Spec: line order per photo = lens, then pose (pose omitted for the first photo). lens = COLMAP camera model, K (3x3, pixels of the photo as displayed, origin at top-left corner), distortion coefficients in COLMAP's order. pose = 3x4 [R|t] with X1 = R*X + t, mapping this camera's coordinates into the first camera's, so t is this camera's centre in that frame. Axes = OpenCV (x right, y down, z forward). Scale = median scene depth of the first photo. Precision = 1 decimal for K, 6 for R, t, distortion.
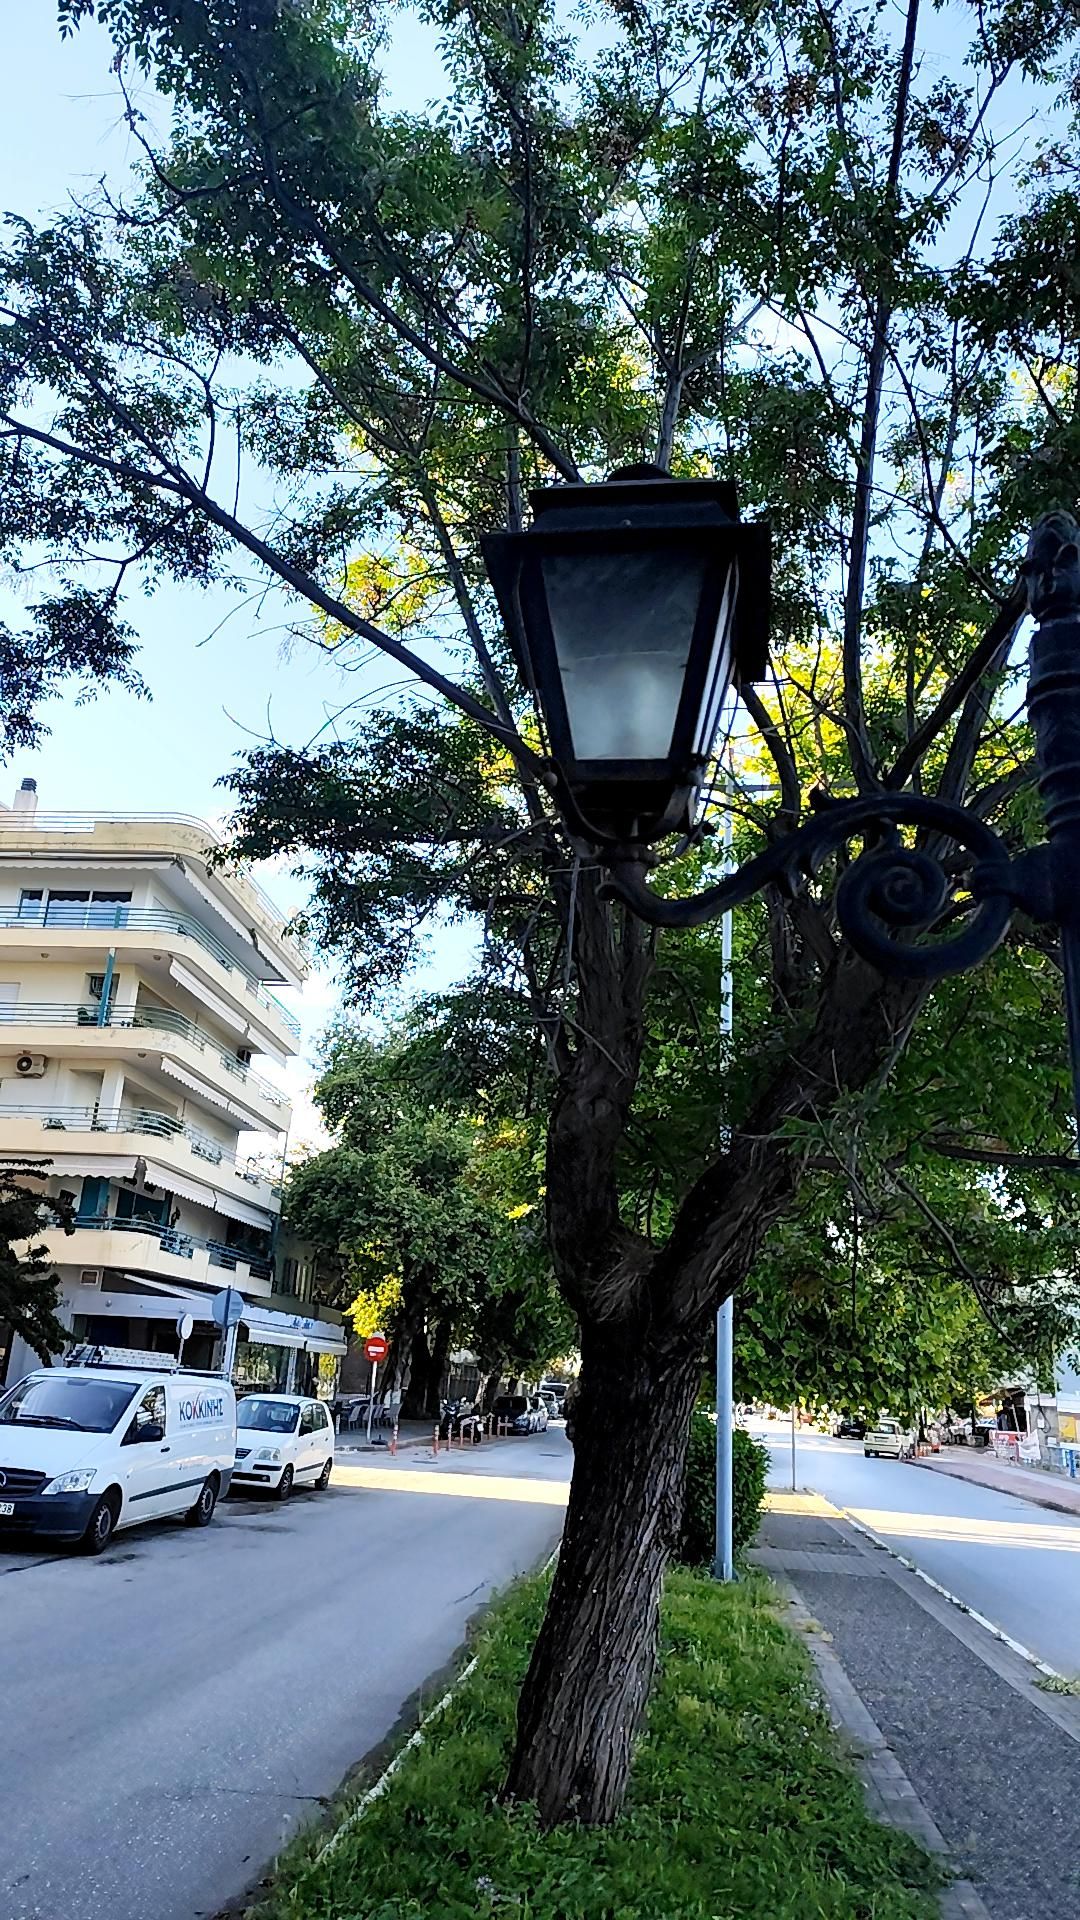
lens RADIAL K [[1271.7, 0, 546.6], [0, 1271.7, 957.1], [0, 0, 1]] dist [0.056237, -0.062212]
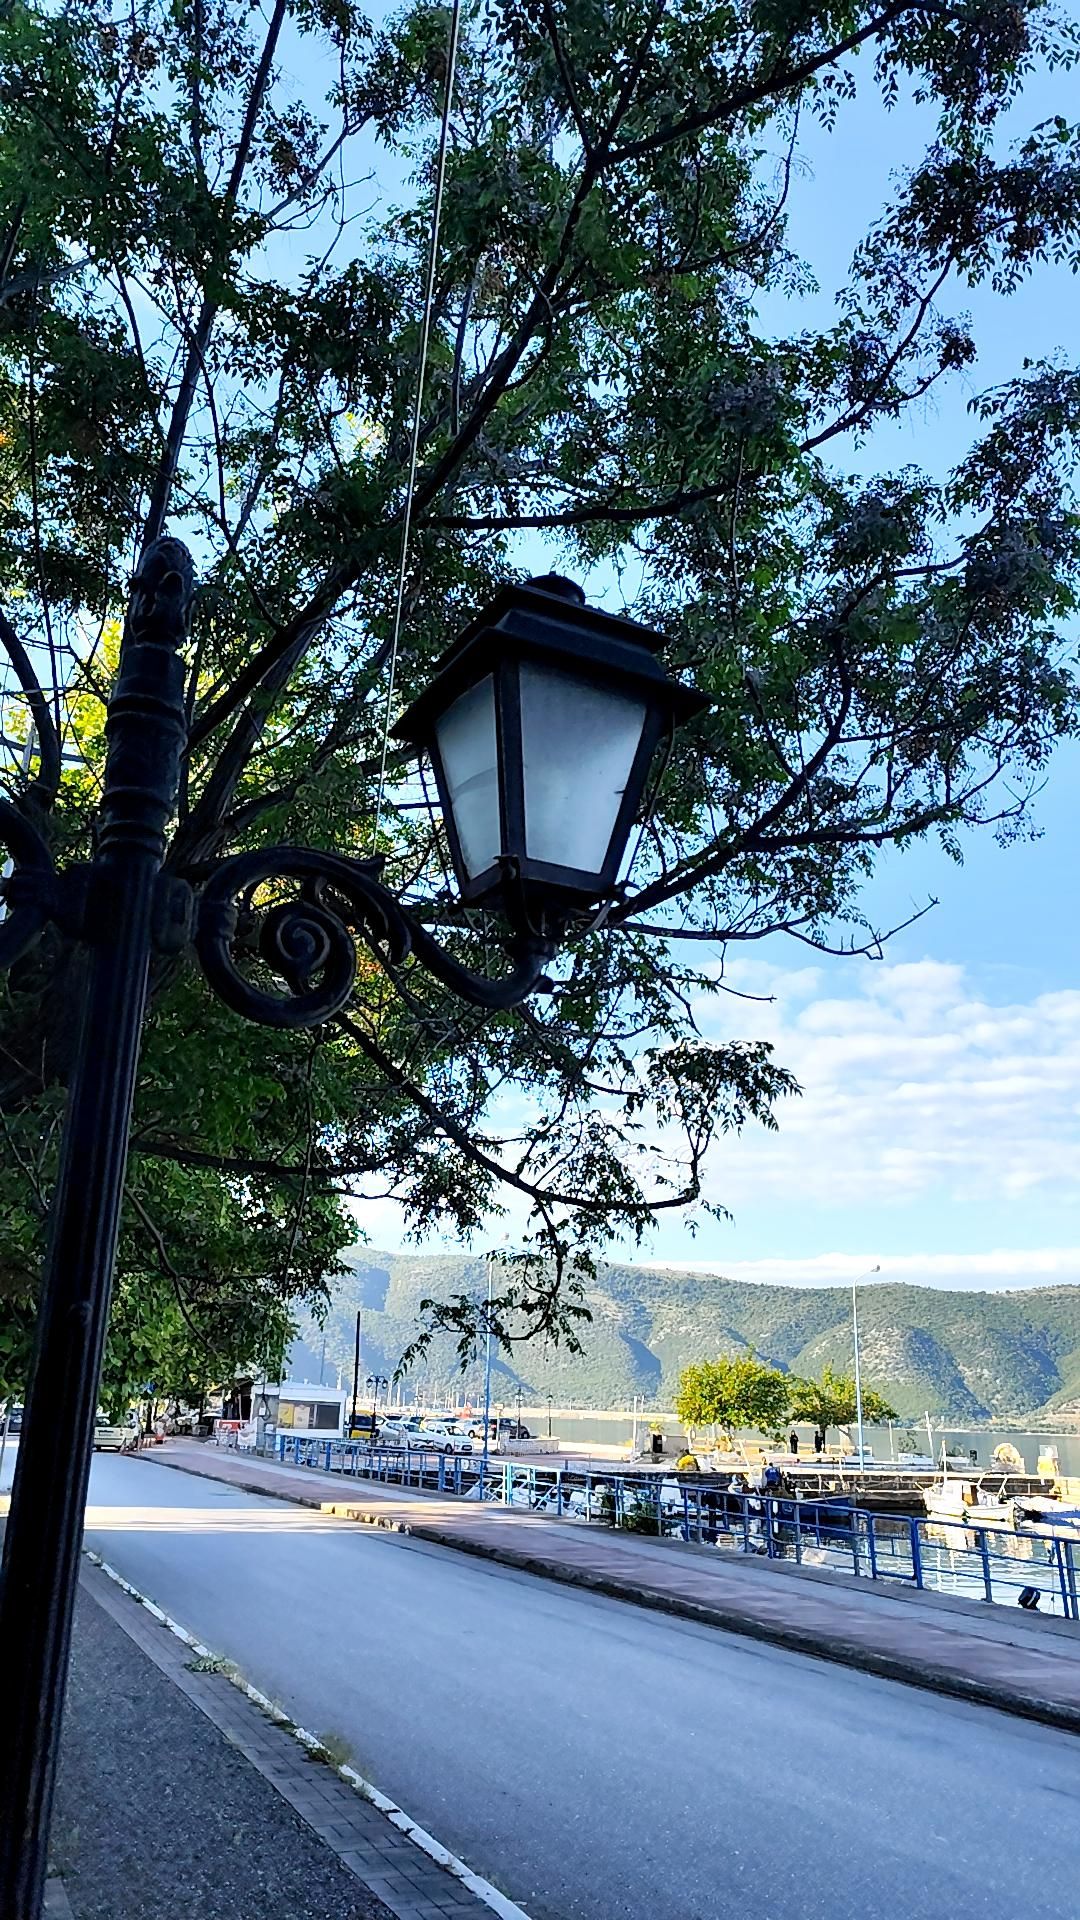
lens RADIAL K [[1277.6, 0, 503.0], [0, 1277.6, 975.3], [0, 0, 1]] dist [0.057775, -0.064021]
pose [[0.868209, 0.135215, 0.477420, 0.019741], [-0.144403, 0.989362, -0.017604, -0.002918], [-0.474722, -0.053657, 0.878499, -0.003608]]
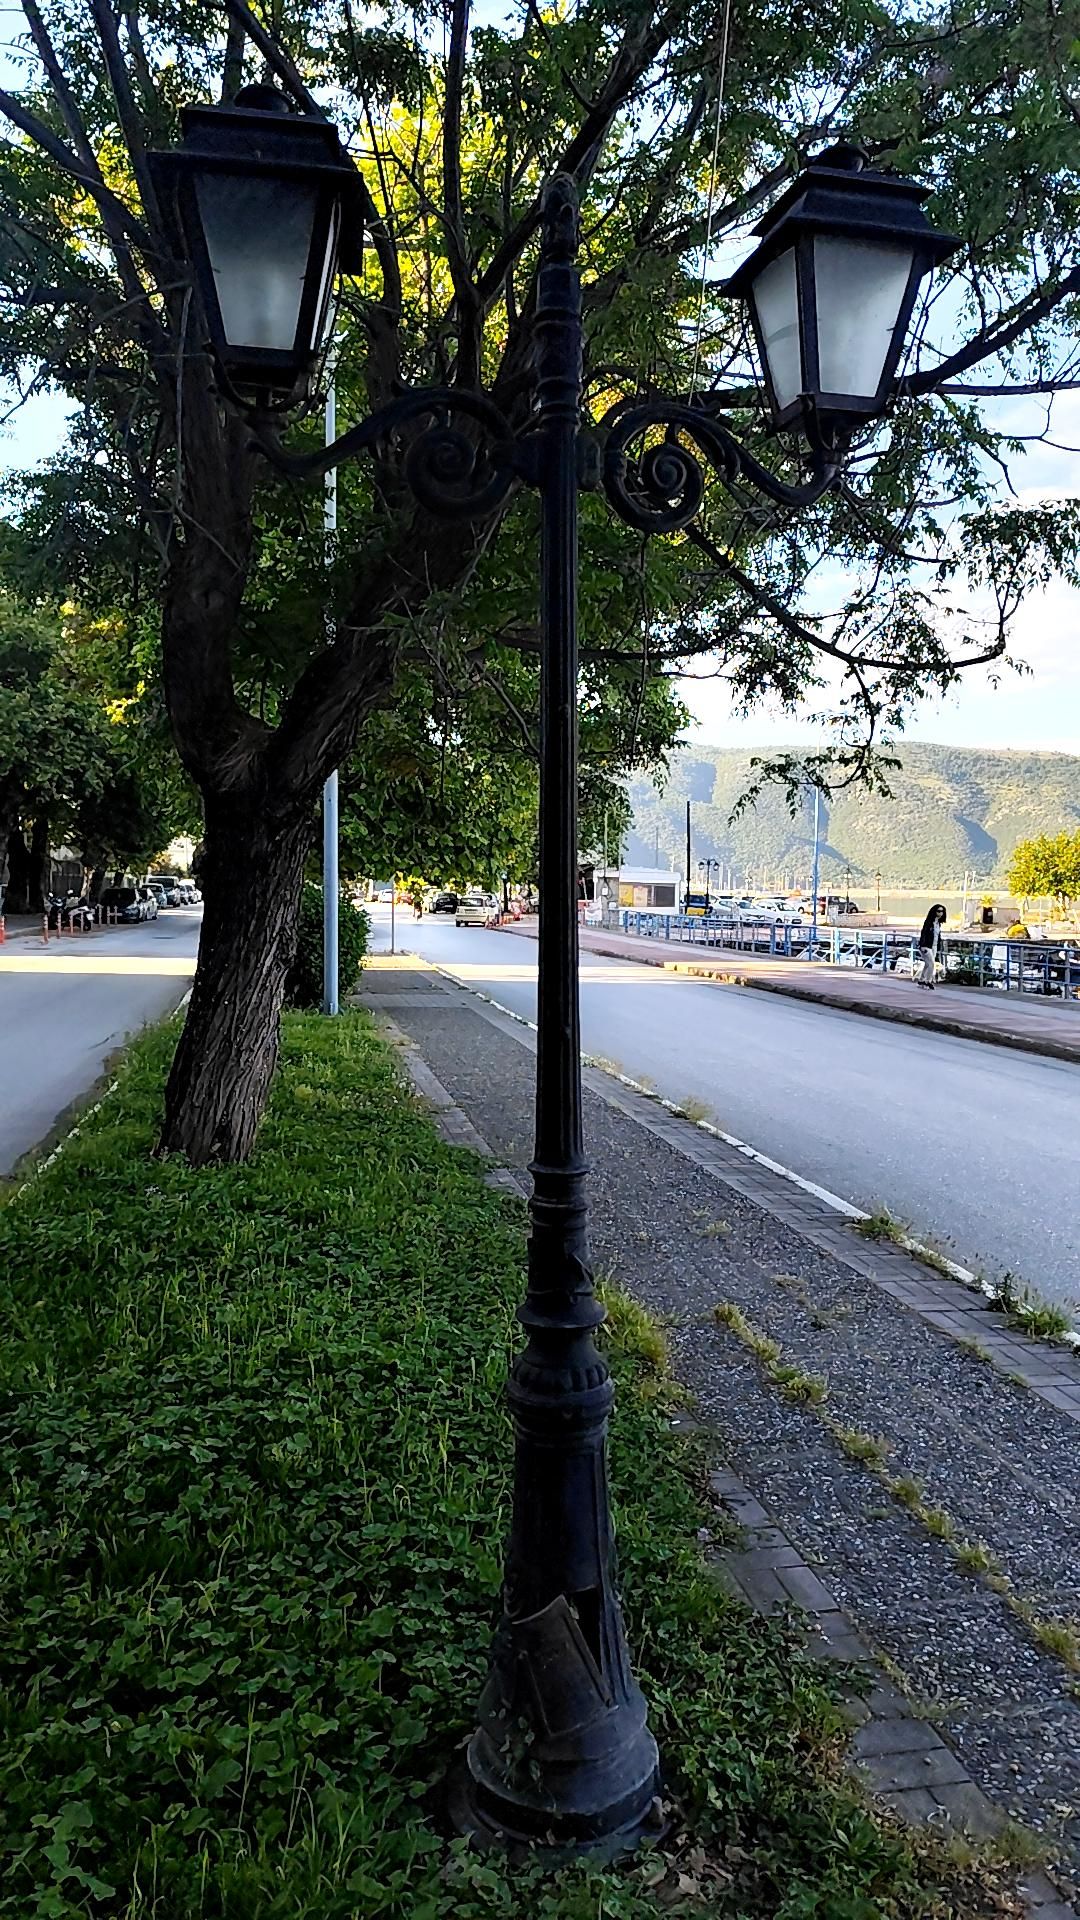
lens RADIAL K [[1271.7, 0, 546.6], [0, 1271.7, 957.1], [0, 0, 1]] dist [0.056237, -0.062212]
pose [[0.954768, -0.057815, 0.291679, -0.009615], [-0.056860, 0.927318, 0.369930, -0.007354], [-0.291866, -0.369782, 0.882086, -0.062617]]
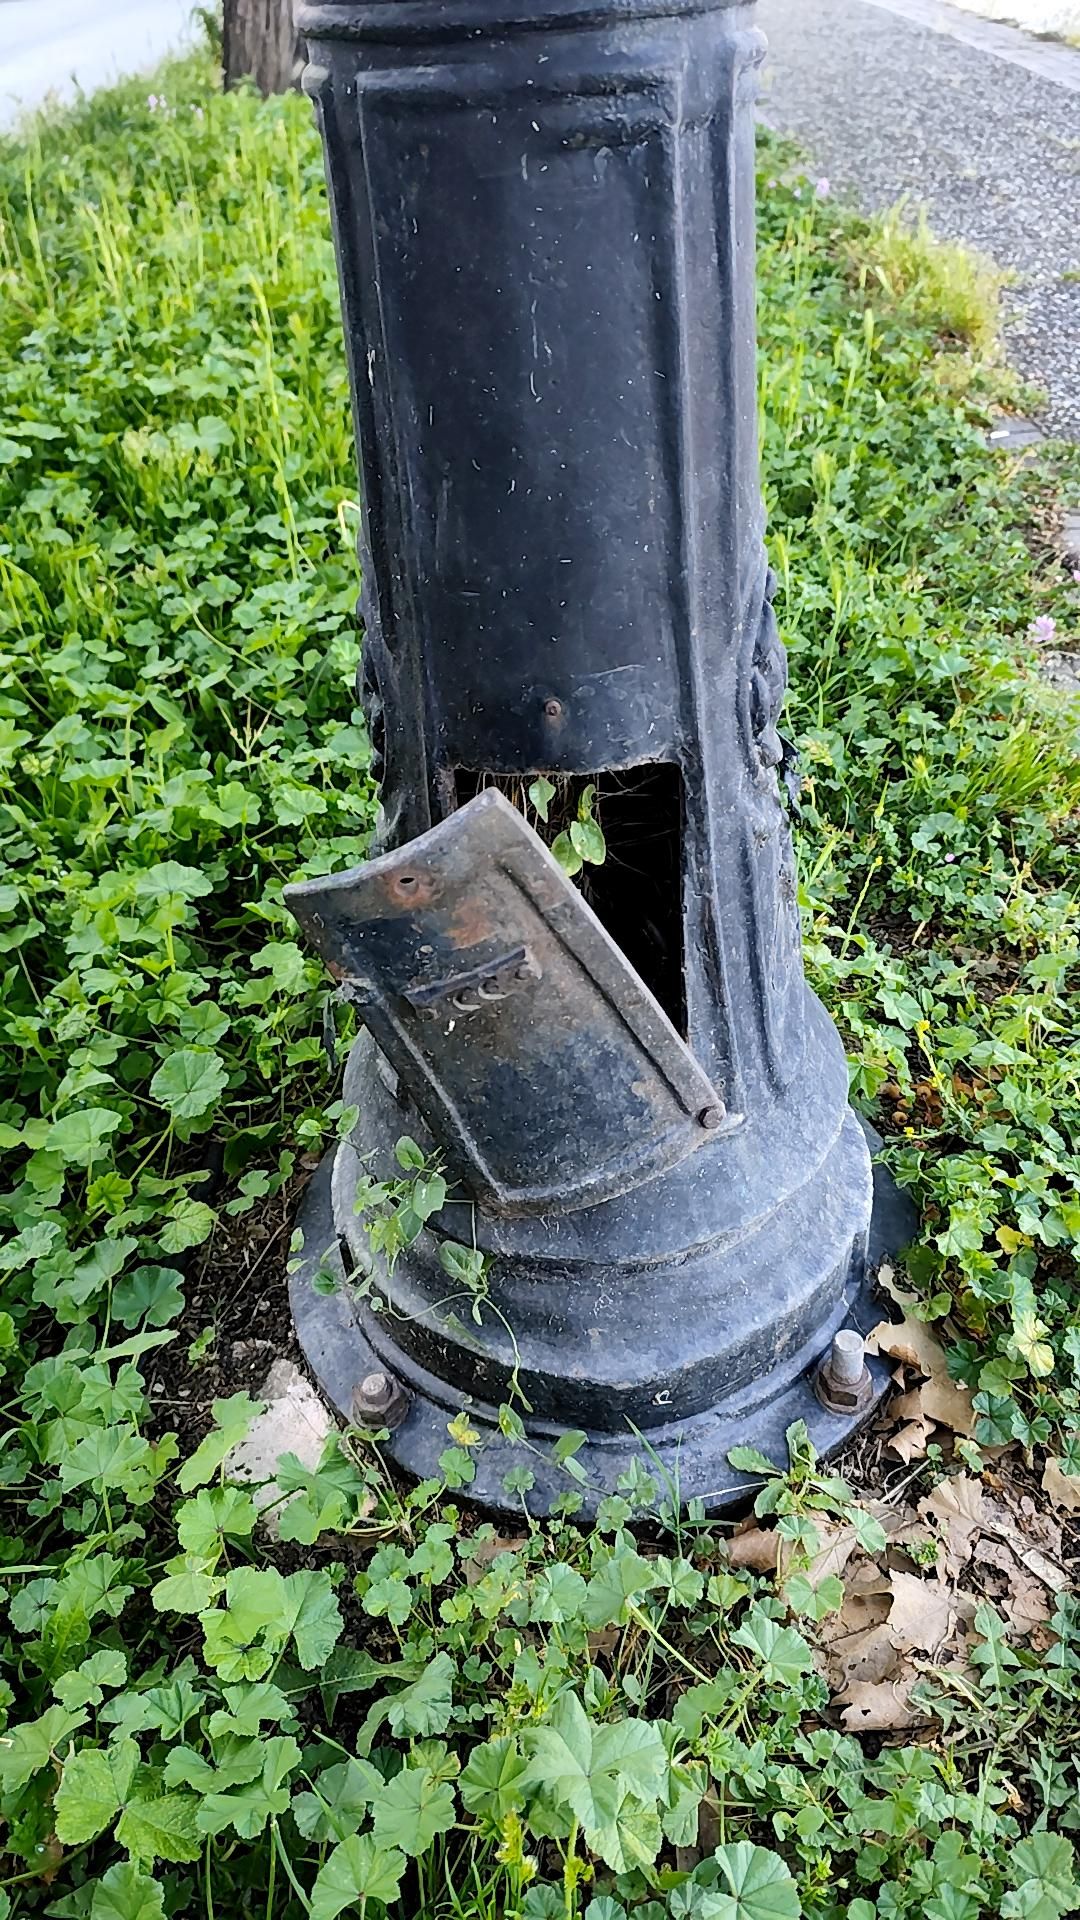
lens RADIAL K [[1271.7, 0, 546.6], [0, 1271.7, 957.1], [0, 0, 1]] dist [0.056237, -0.062212]
pose [[0.988362, -0.151795, 0.009931, 0.033013], [0.069759, 0.510289, 0.857169, 0.092761], [-0.135182, -0.846501, 0.514939, 0.022364]]
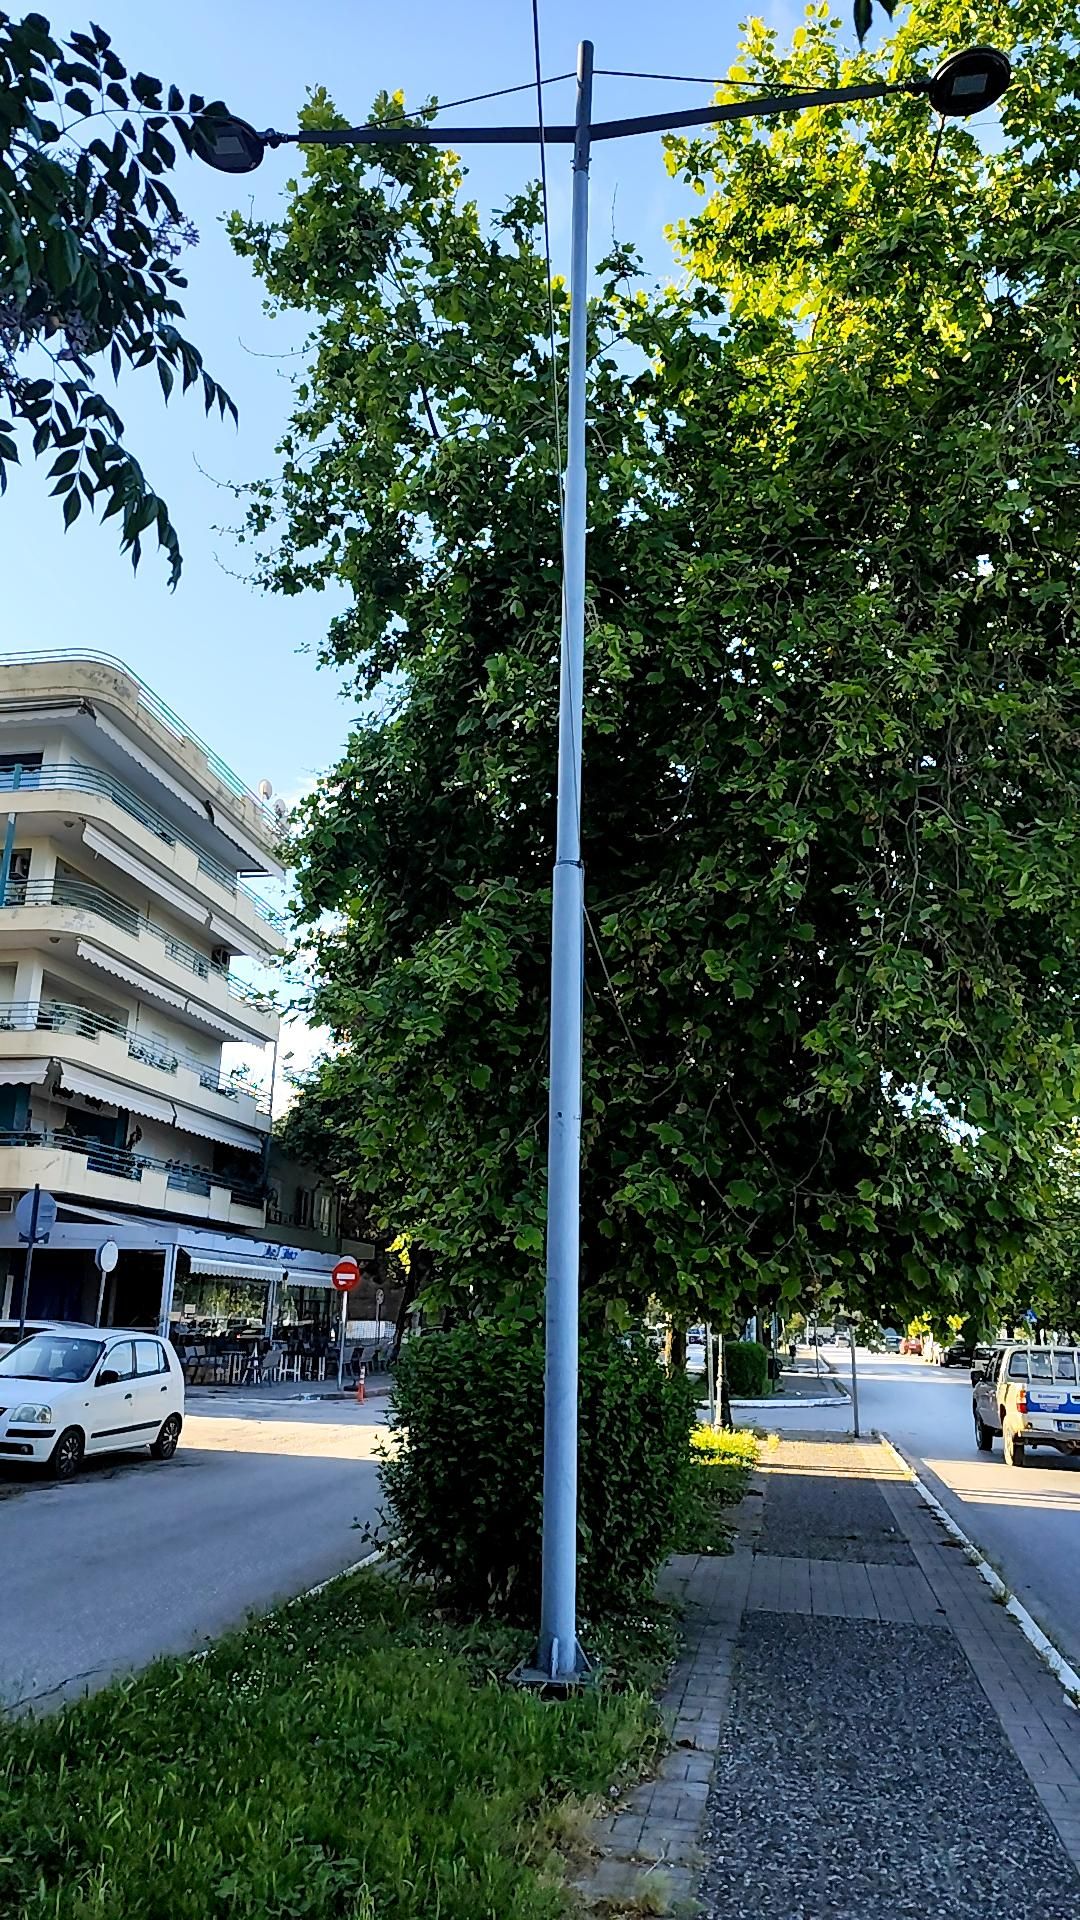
lens RADIAL K [[1271.7, 0, 546.6], [0, 1271.7, 957.1], [0, 0, 1]] dist [0.056237, -0.062212]
pose [[0.996174, -0.052048, -0.070197, 0.172673], [0.054903, 0.997715, 0.039368, 0.207924], [0.067987, -0.043071, 0.996756, 0.542362]]
